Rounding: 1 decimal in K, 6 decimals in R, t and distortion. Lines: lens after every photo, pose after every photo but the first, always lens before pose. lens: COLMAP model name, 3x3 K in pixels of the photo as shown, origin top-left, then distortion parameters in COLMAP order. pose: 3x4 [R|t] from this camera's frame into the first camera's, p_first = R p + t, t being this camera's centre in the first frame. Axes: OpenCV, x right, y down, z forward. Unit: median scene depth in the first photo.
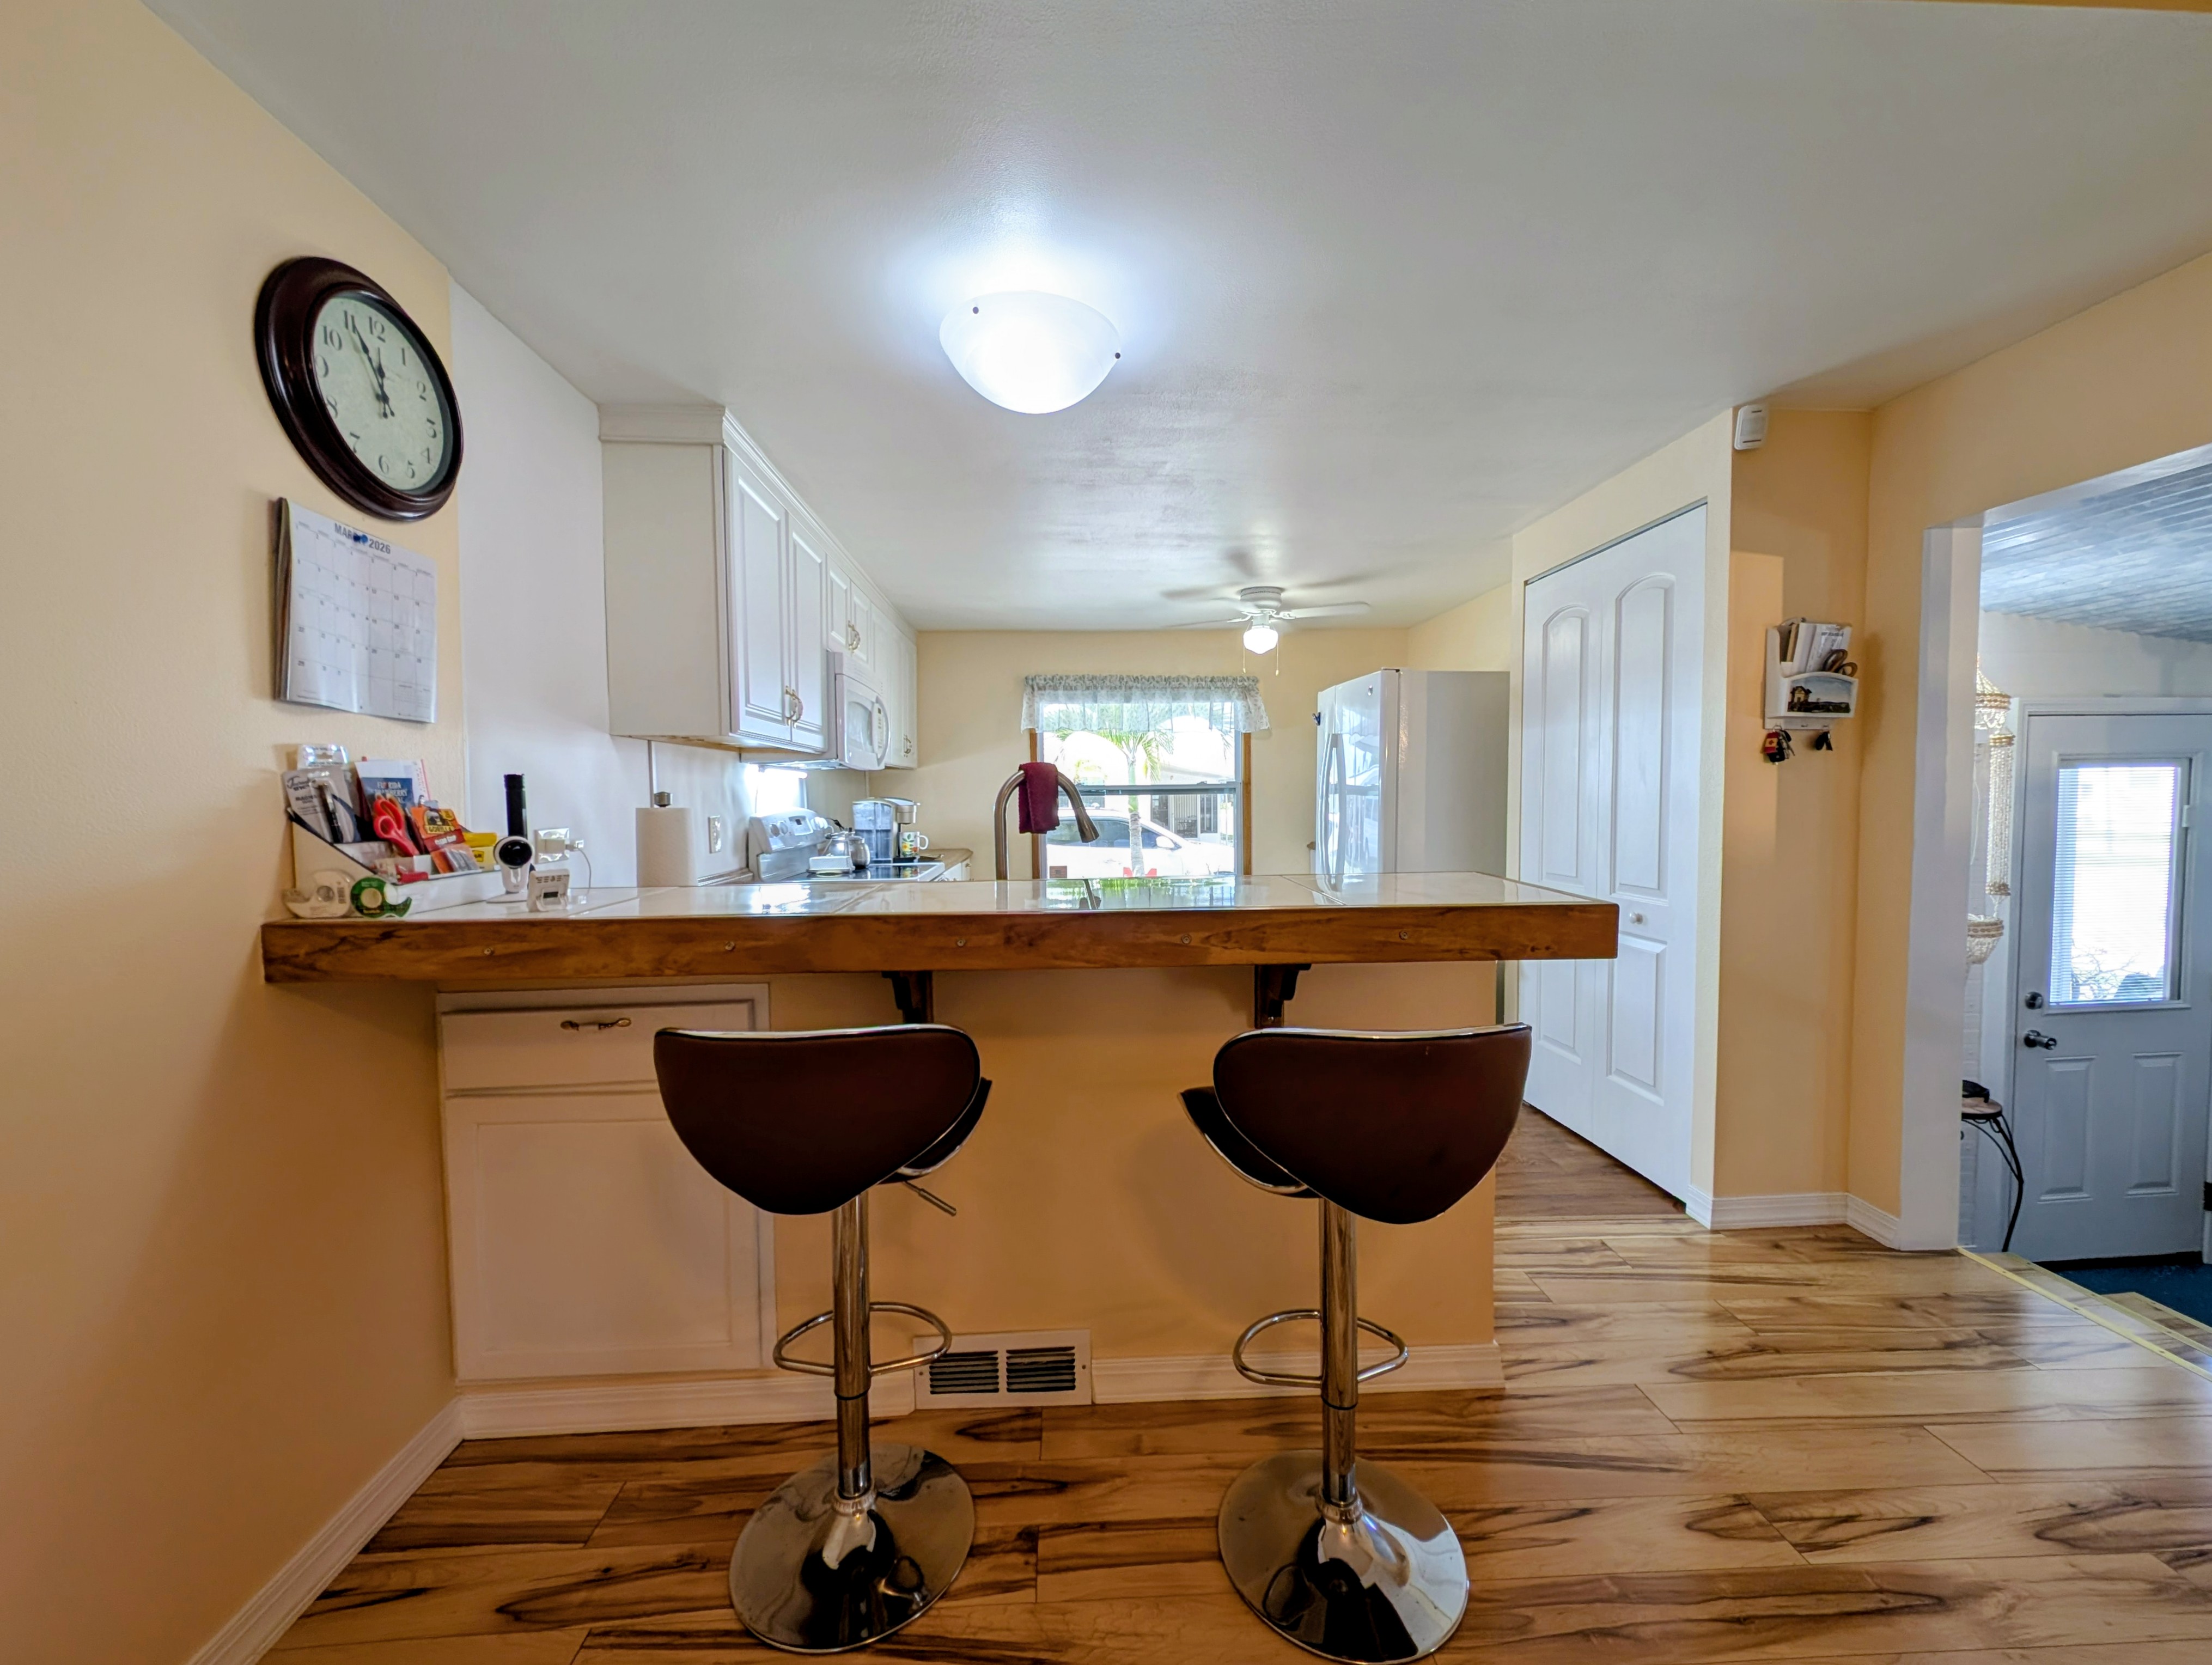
lens RADIAL K [[838.6, 0, 1107.7], [0, 838.6, 837.8], [0, 0, 1]] dist [0.003072, -0.002674]
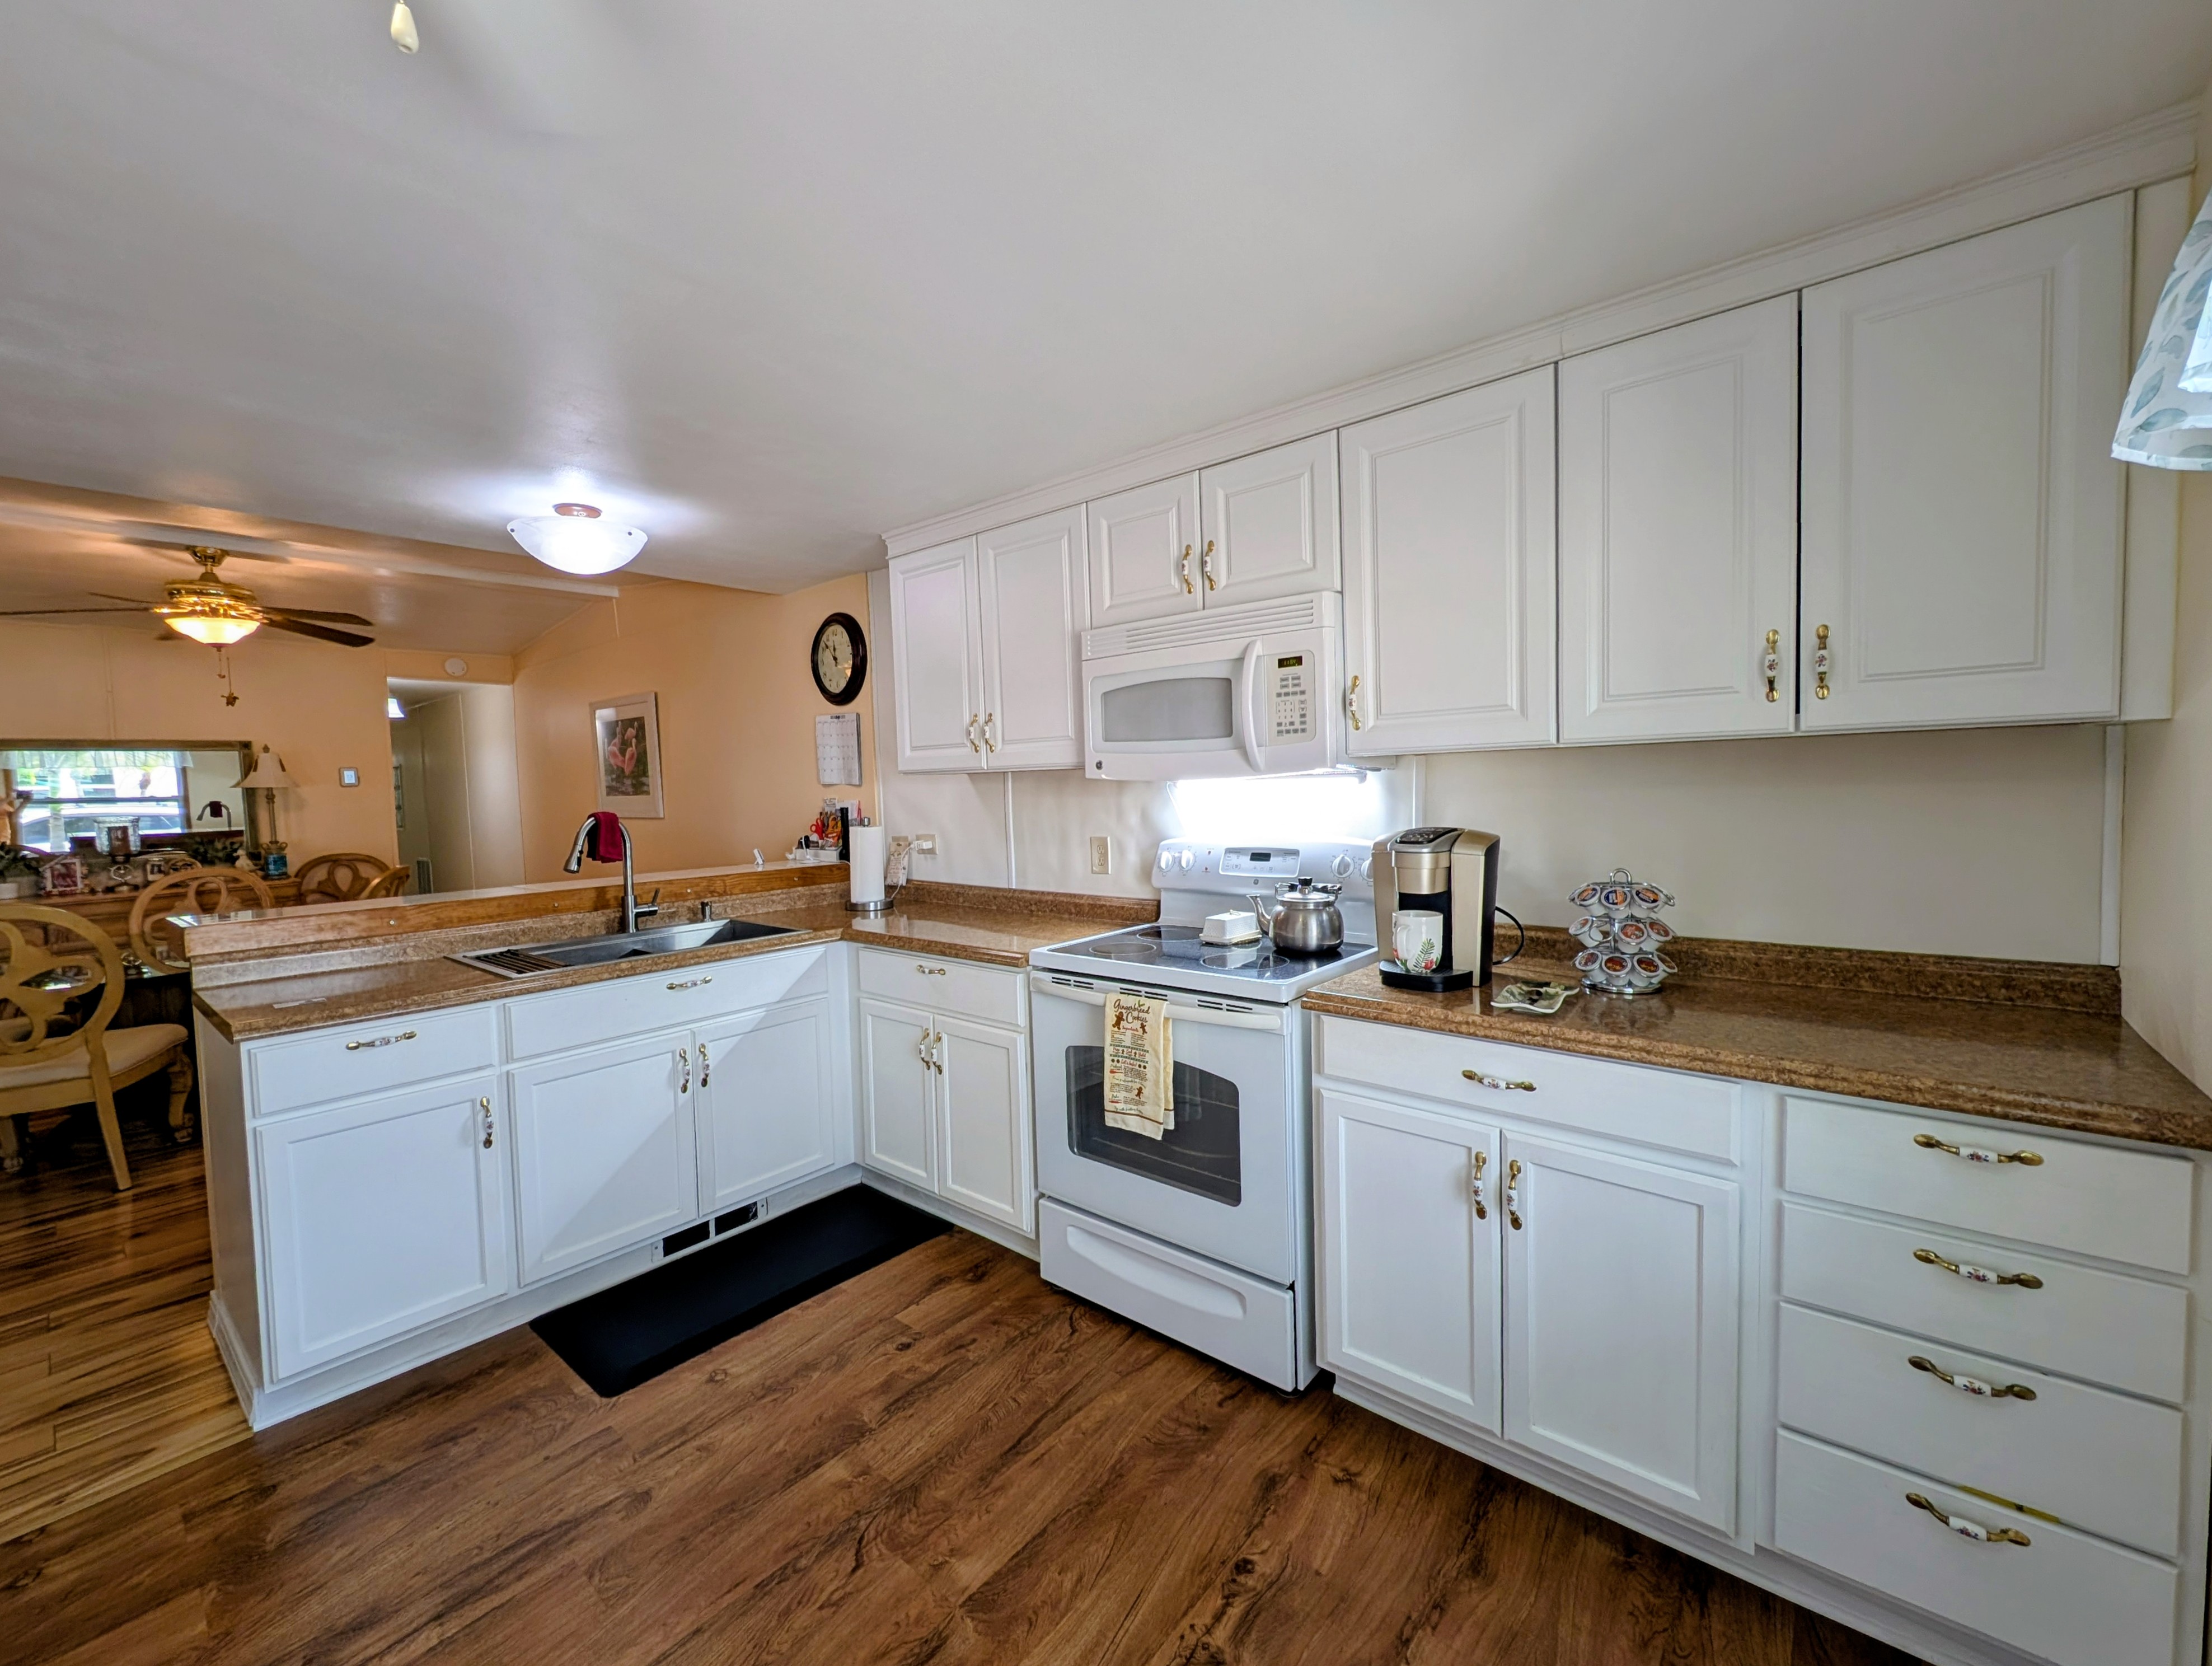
lens RADIAL K [[911.0, 0, 1113.3], [0, 911.0, 821.4], [0, 0, 1]] dist [0.000616, -0.000937]
pose [[-0.681463, 0.060476, -0.729350, 0.398312], [-0.002657, 0.996369, 0.085100, -0.180044], [0.731848, 0.059930, -0.678827, 2.321903]]
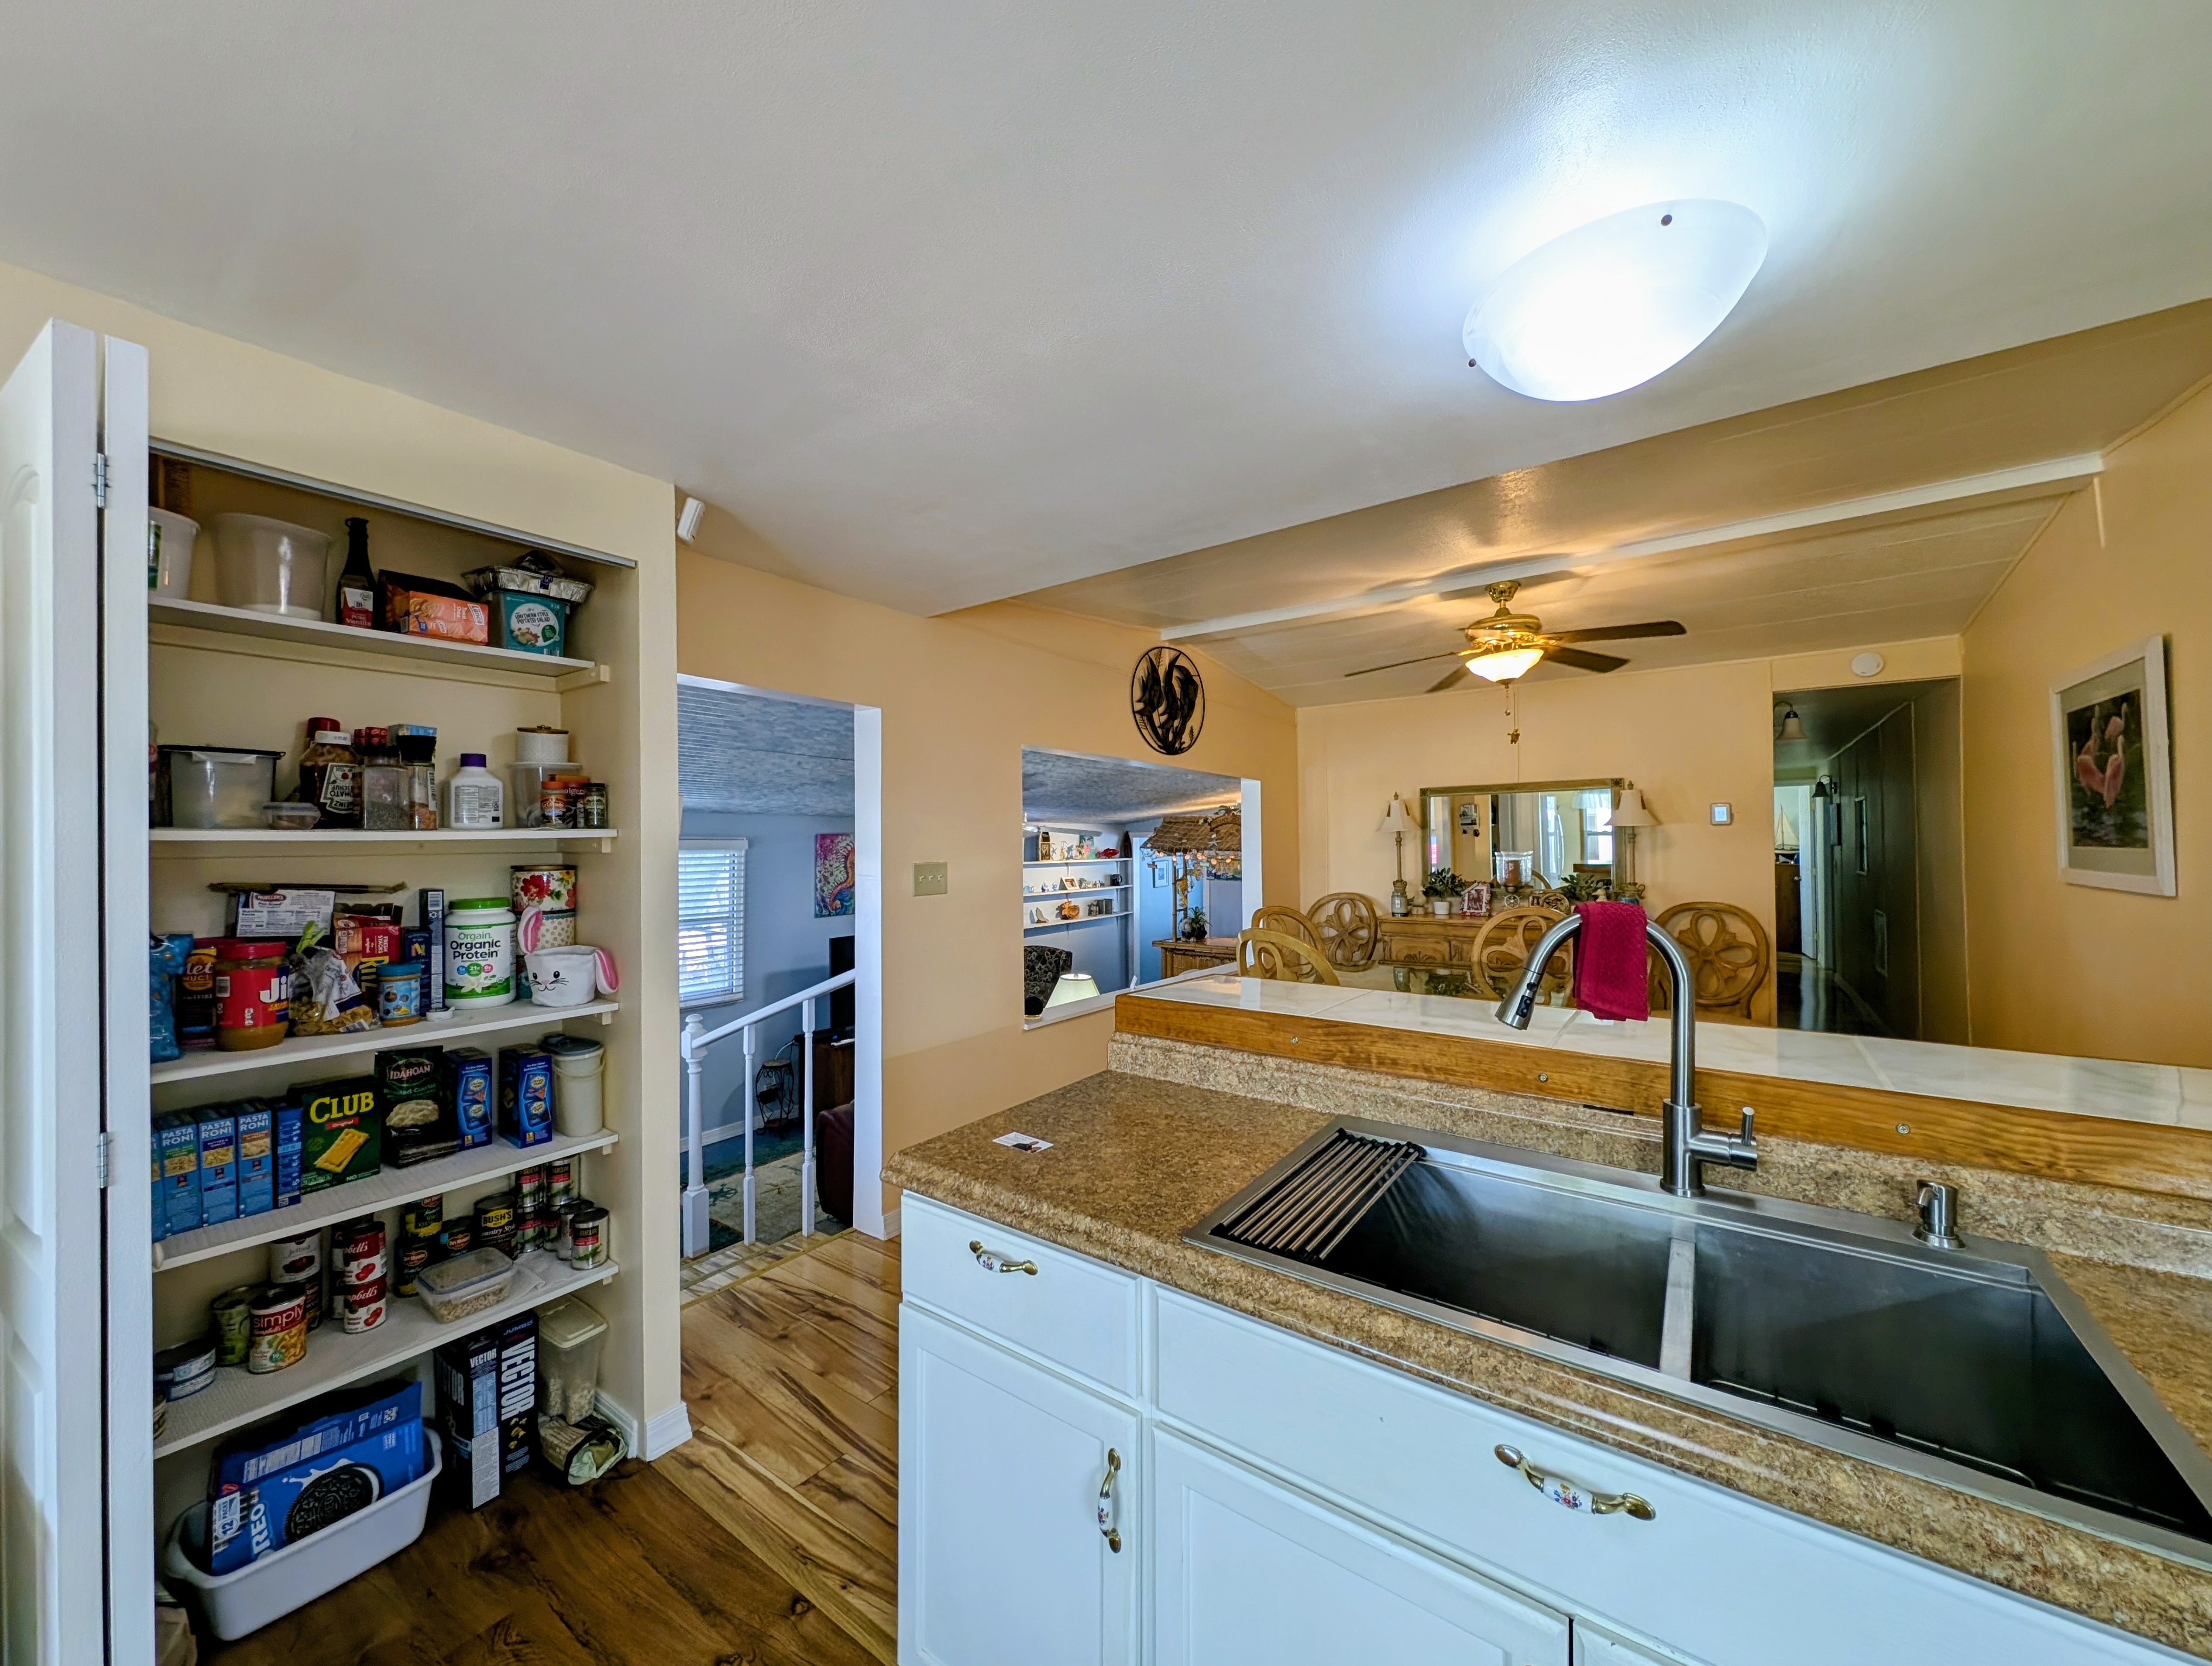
lens RADIAL K [[838.7, 0, 1098.2], [0, 838.7, 829.2], [0, 0, 1]] dist [0.003072, -0.002674]
pose [[-0.773469, 0.023965, 0.633381, -0.159057], [0.046579, 0.998732, 0.019093, -0.151140], [-0.632121, 0.044270, -0.773604, 1.494485]]
